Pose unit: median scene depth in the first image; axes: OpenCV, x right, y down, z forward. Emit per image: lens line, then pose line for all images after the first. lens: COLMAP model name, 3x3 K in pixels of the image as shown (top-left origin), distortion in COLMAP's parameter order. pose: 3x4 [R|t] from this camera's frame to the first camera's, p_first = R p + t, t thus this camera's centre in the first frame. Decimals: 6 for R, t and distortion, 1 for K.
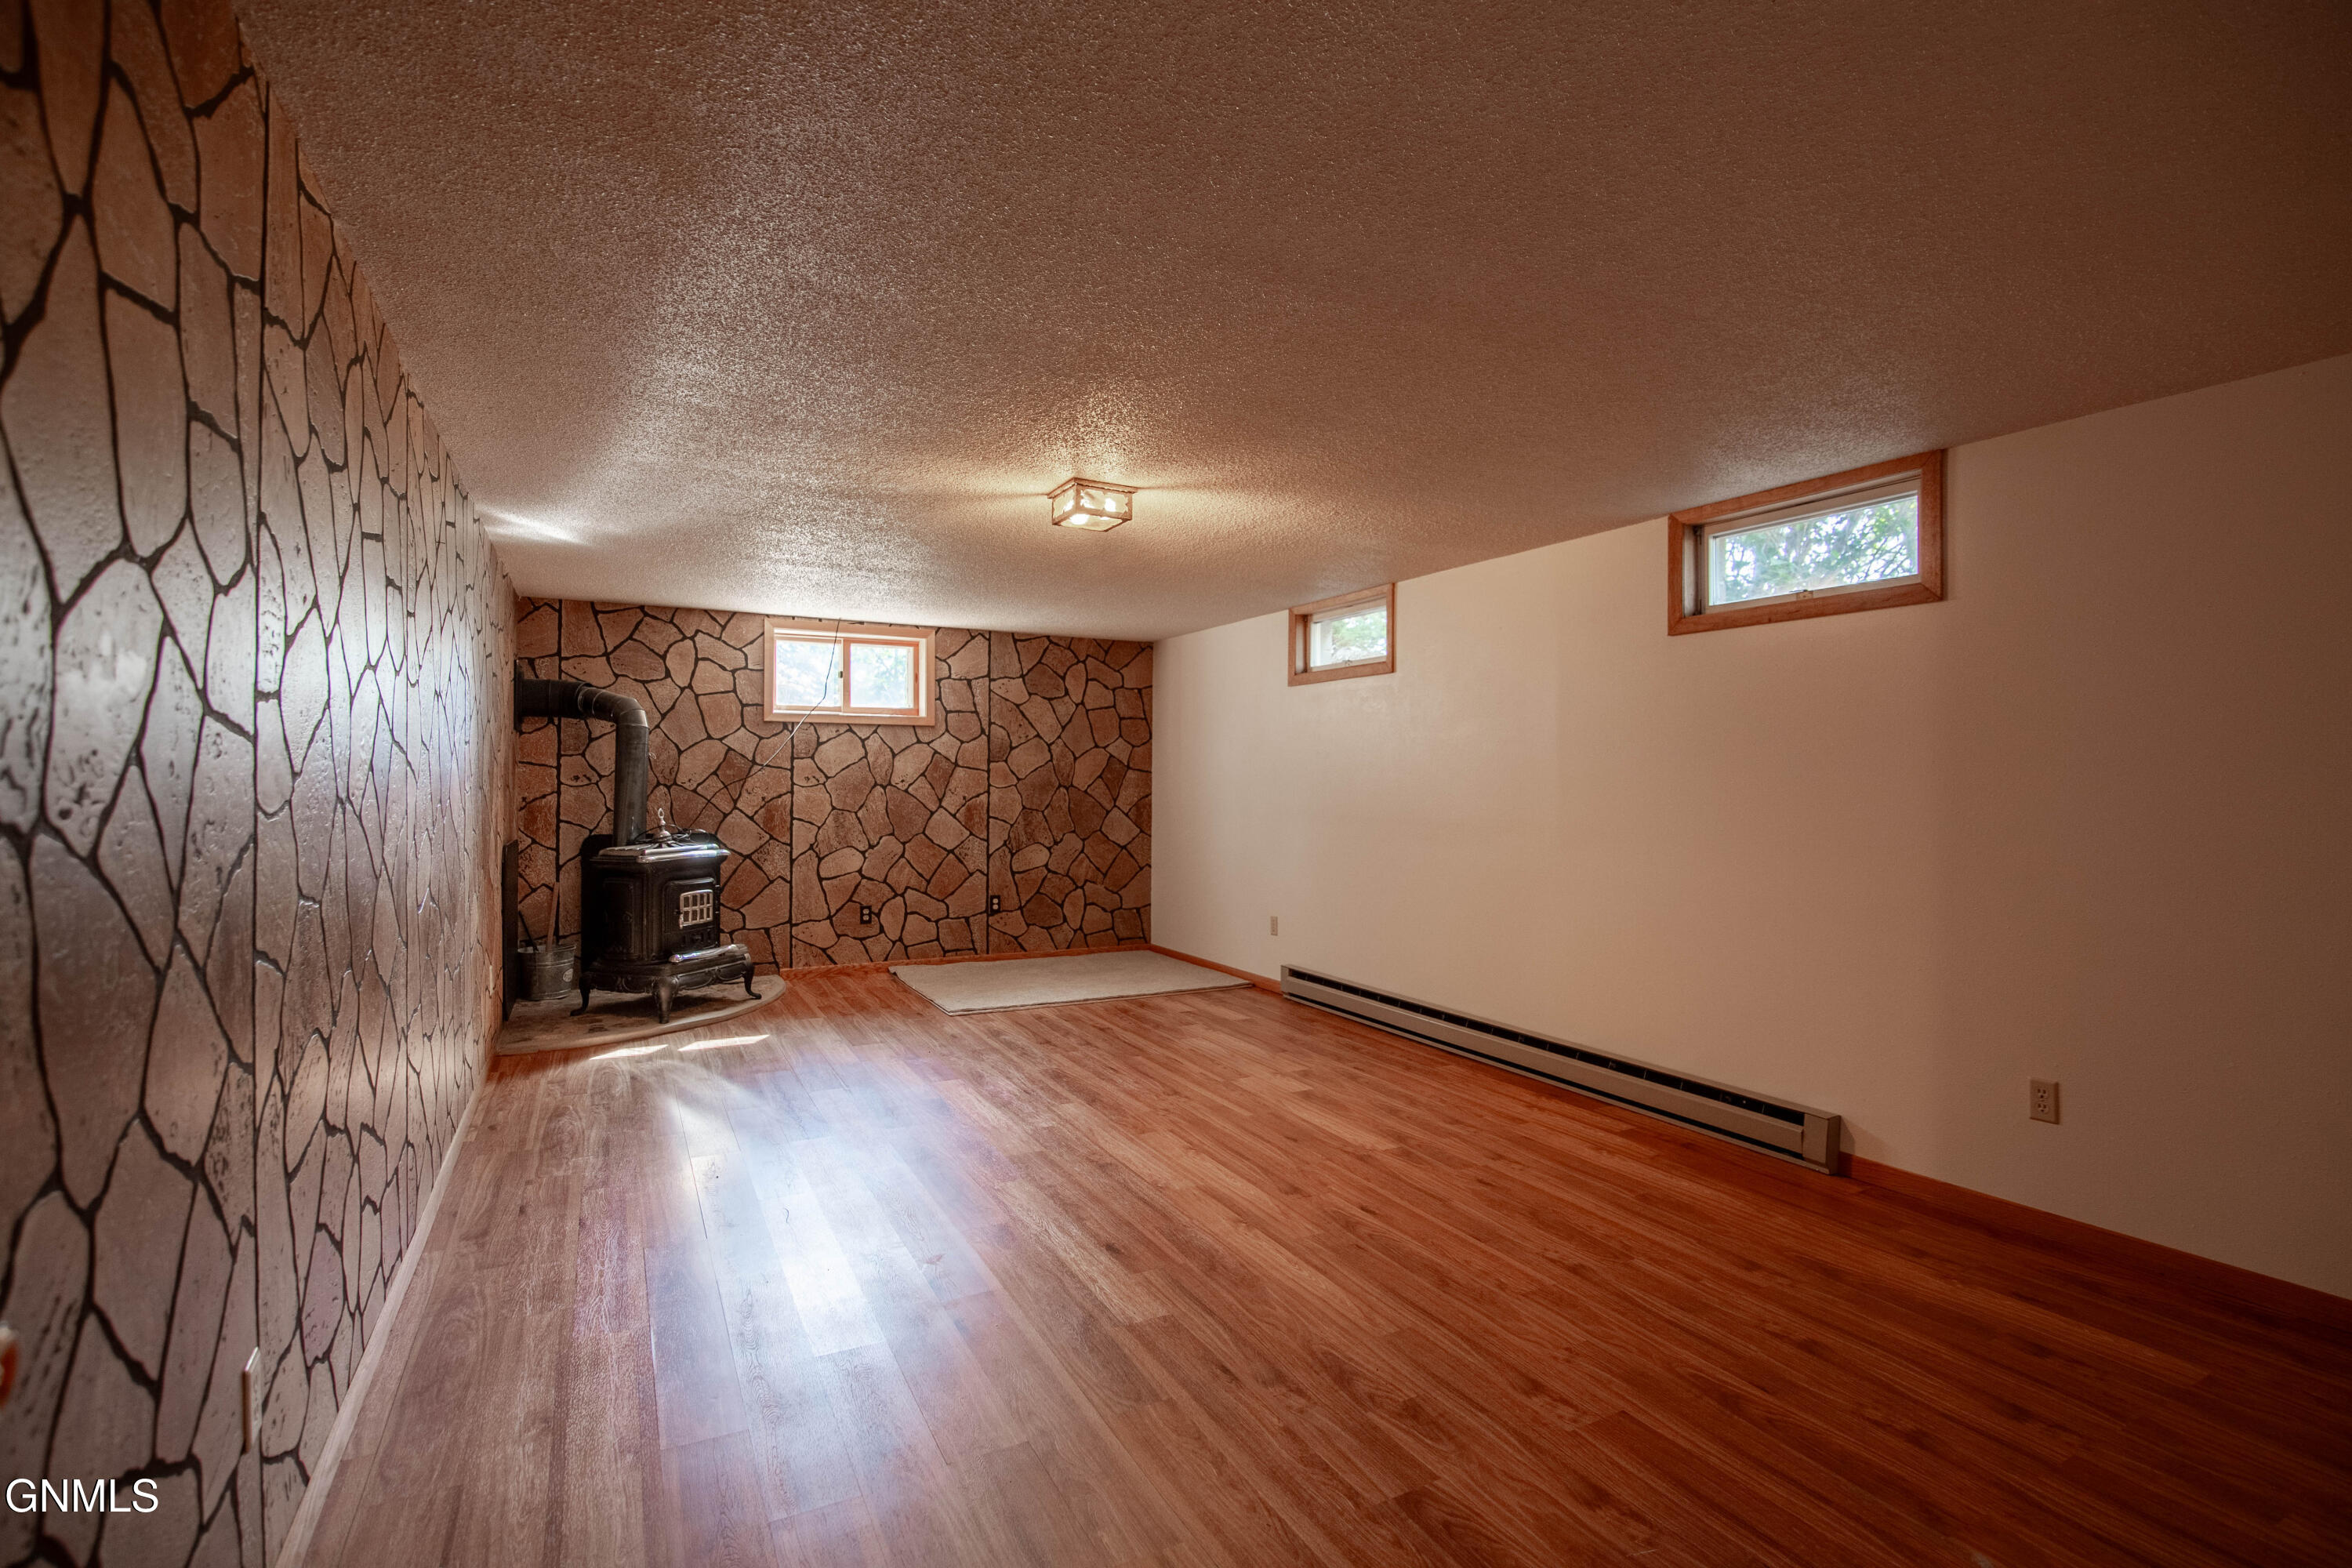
lens RADIAL K [[1084.1, 0, 1174.5], [0, 1084.1, 789.6], [0, 0, 1]] dist [-0.020040, 0.001347]
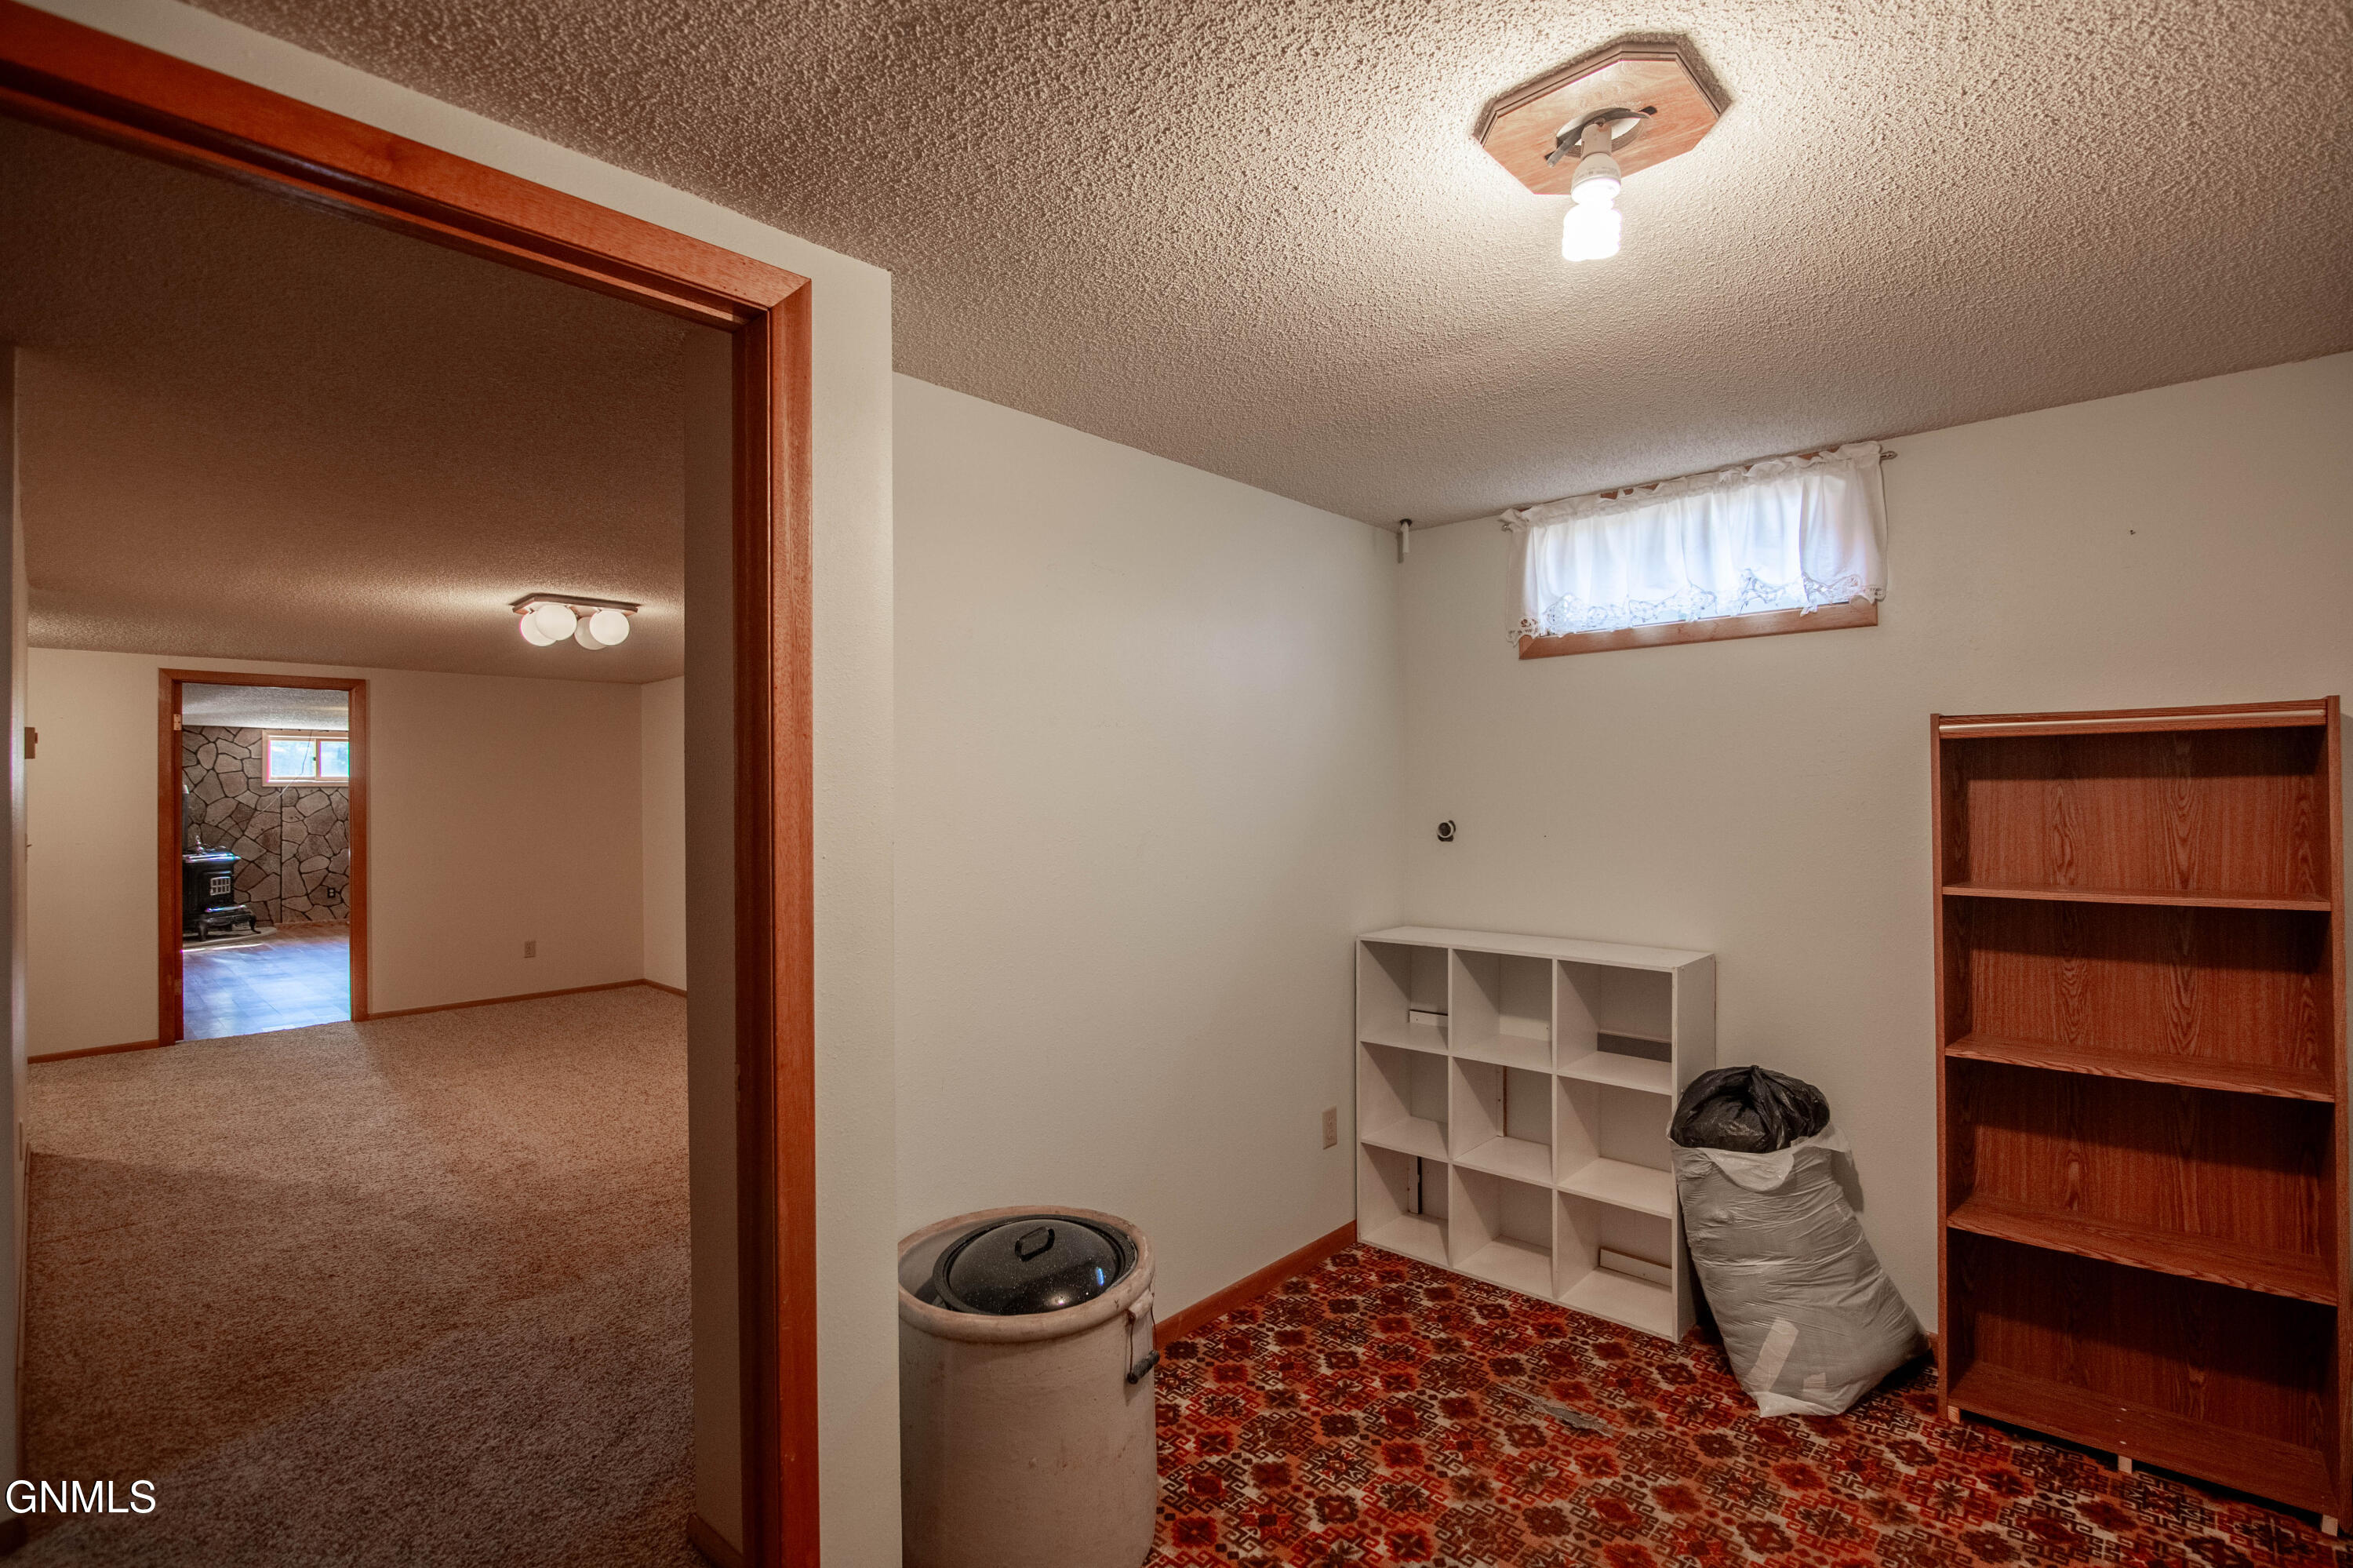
lens RADIAL K [[1084.6, 0, 1178.7], [0, 1084.6, 791.6], [0, 0, 1]] dist [-0.020040, 0.001347]
pose [[0.943644, -0.011490, 0.330764, 0.491357], [0.016448, 0.999790, -0.012195, -0.008079], [-0.330554, 0.016948, 0.943635, -1.235389]]
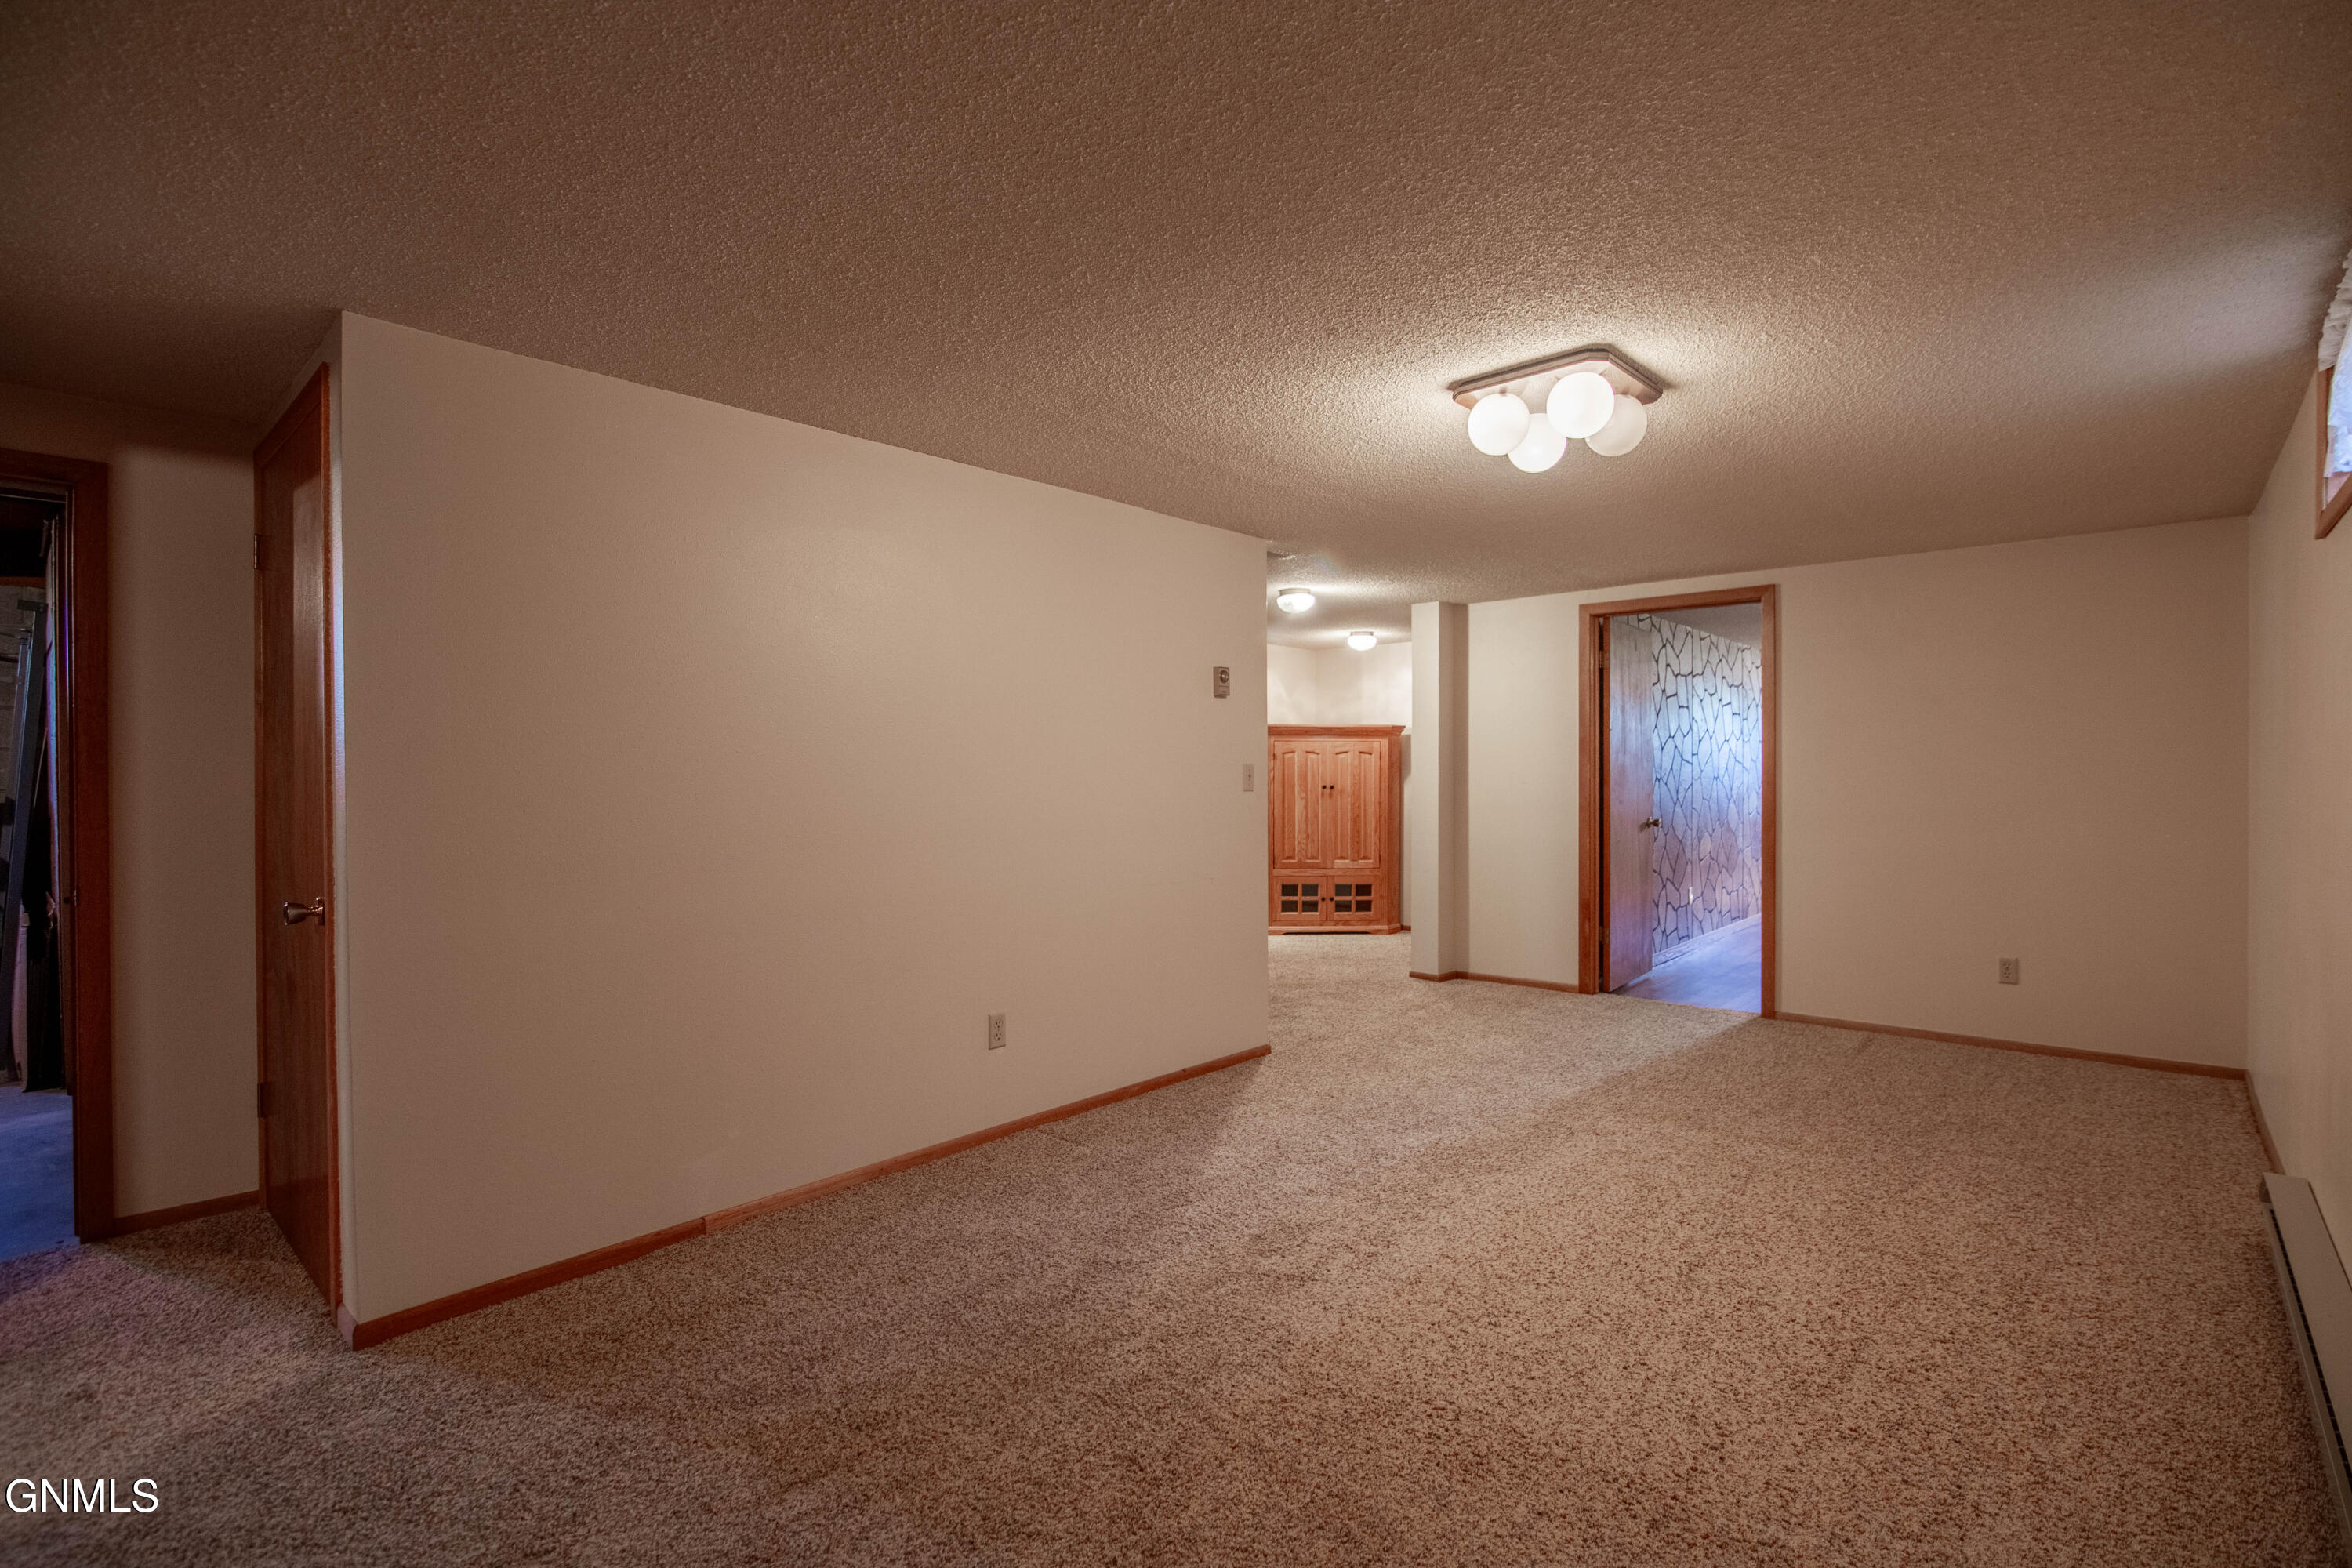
lens RADIAL K [[1084.1, 0, 1178.8], [0, 1084.1, 775.7], [0, 0, 1]] dist [-0.020040, 0.001347]
pose [[0.342742, 0.000439, -0.939430, 0.706988], [-0.005870, 0.999981, -0.001674, 0.007082], [0.939411, 0.006088, 0.342738, -0.689525]]
